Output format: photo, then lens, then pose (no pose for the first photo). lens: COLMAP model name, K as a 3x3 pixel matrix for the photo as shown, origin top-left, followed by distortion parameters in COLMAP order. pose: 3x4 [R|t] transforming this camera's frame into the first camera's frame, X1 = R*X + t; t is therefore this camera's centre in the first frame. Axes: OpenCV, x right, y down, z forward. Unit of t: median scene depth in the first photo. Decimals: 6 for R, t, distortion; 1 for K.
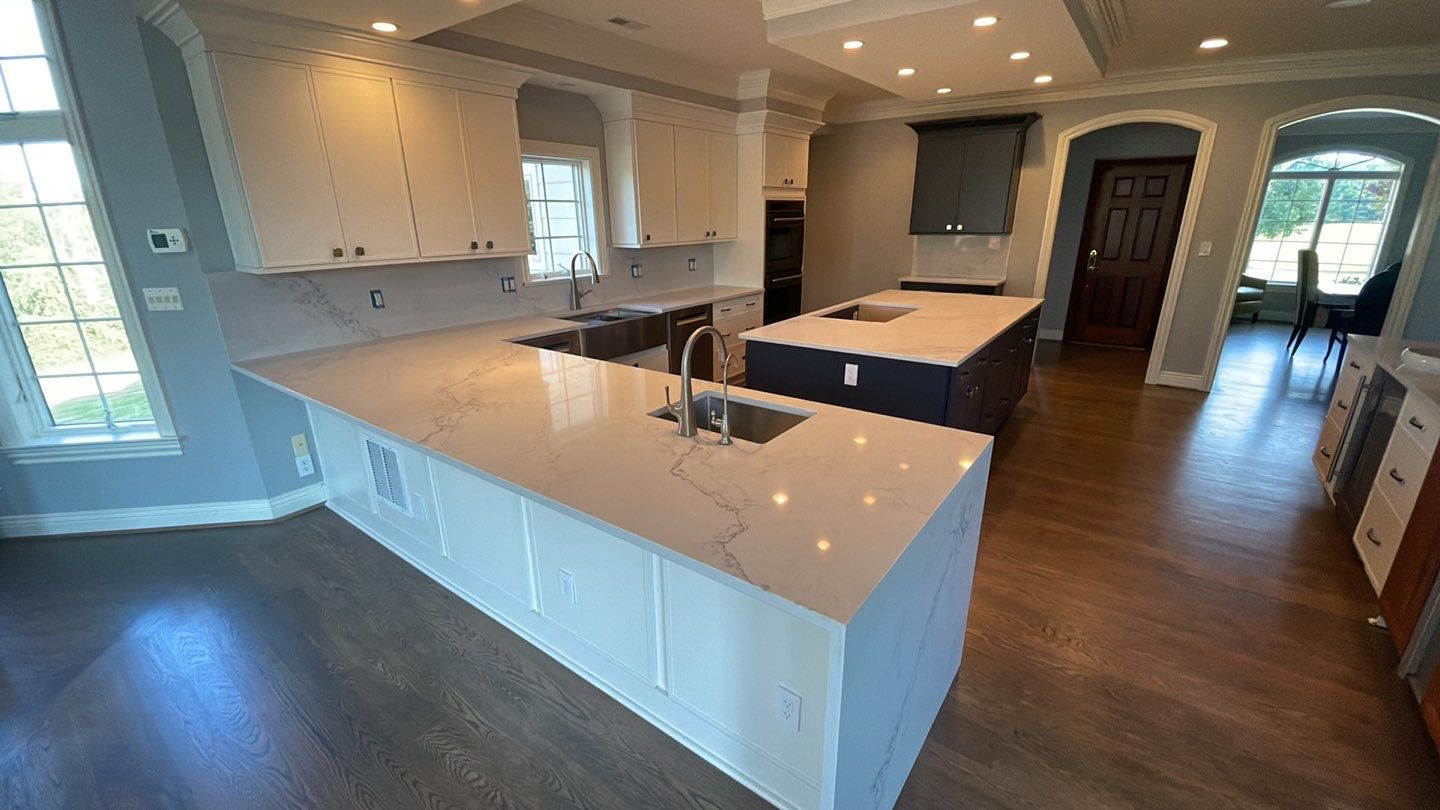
lens RADIAL K [[581.3, 0, 709.2], [0, 581.3, 414.4], [0, 0, 1]] dist [0.021970, -0.022291]
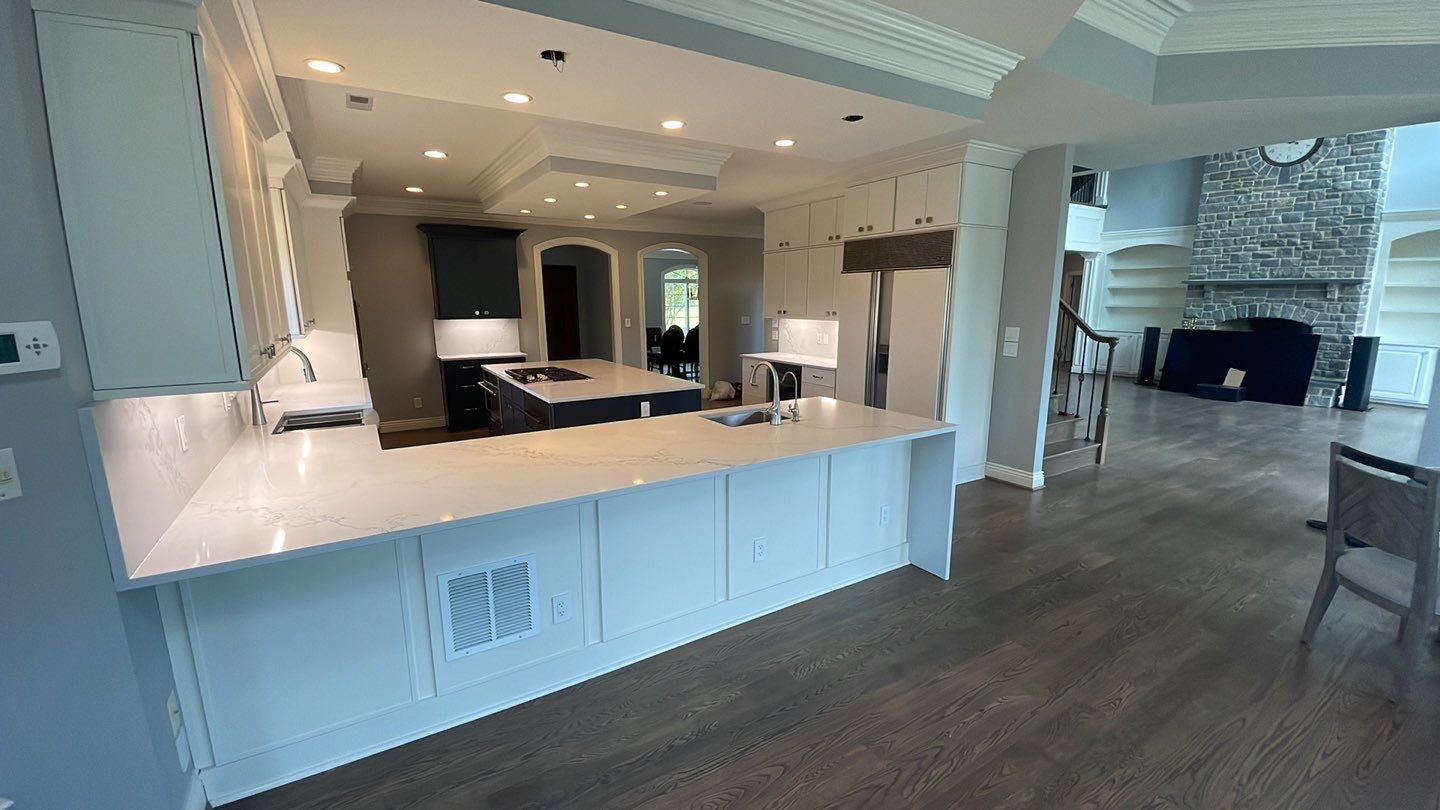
lens RADIAL K [[580.4, 0, 715.2], [0, 580.4, 408.1], [0, 0, 1]] dist [0.046128, -0.032707]
pose [[0.361369, -0.165067, 0.917696, -0.699794], [0.305177, 0.950936, 0.050874, -0.063906], [-0.881068, 0.261675, 0.394013, 0.204471]]
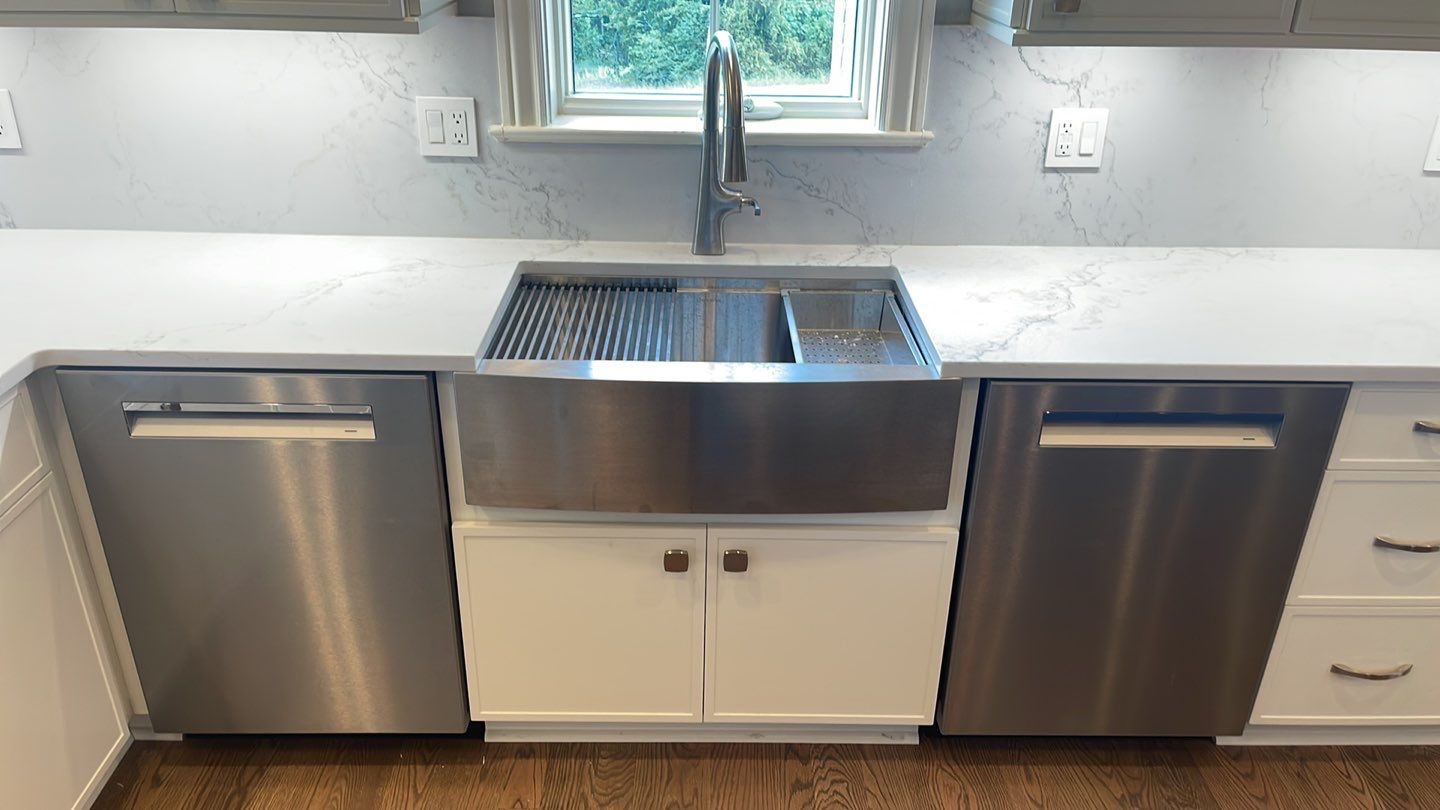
lens RADIAL K [[1075.7, 0, 720.5], [0, 1075.7, 406.8], [0, 0, 1]] dist [0.091196, -0.108353]
pose [[0.616762, 0.349414, -0.705347, 0.147199], [-0.278058, 0.935019, 0.220052, -0.224981], [0.736403, 0.060408, 0.673841, 0.674476]]
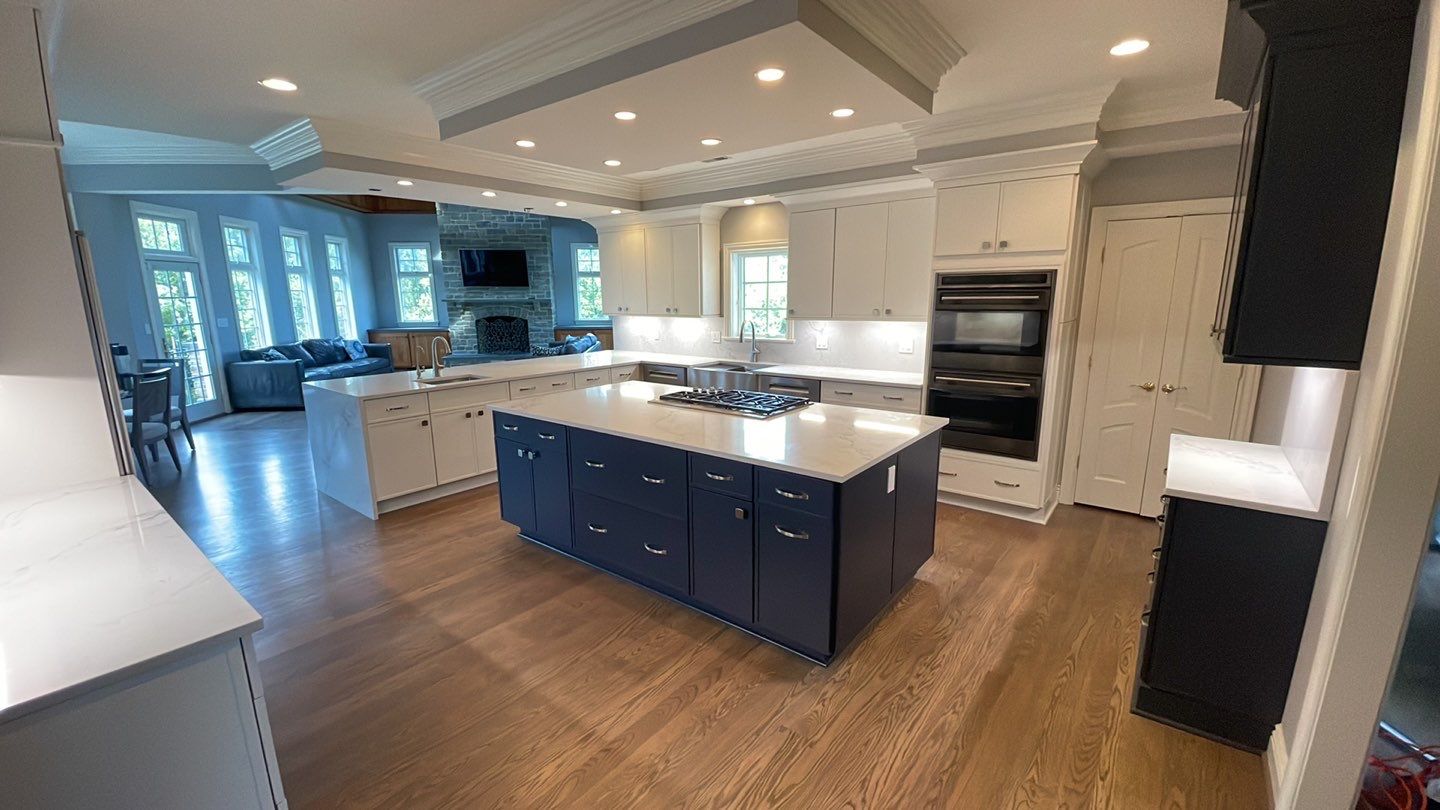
lens RADIAL K [[579.5, 0, 711.8], [0, 579.5, 411.4], [0, 0, 1]] dist [0.024148, -0.021802]
pose [[-0.028537, 0.211358, -0.976992, 1.059978], [-0.315670, 0.925468, 0.209432, -0.320558], [0.948440, 0.314384, 0.040309, 0.895296]]
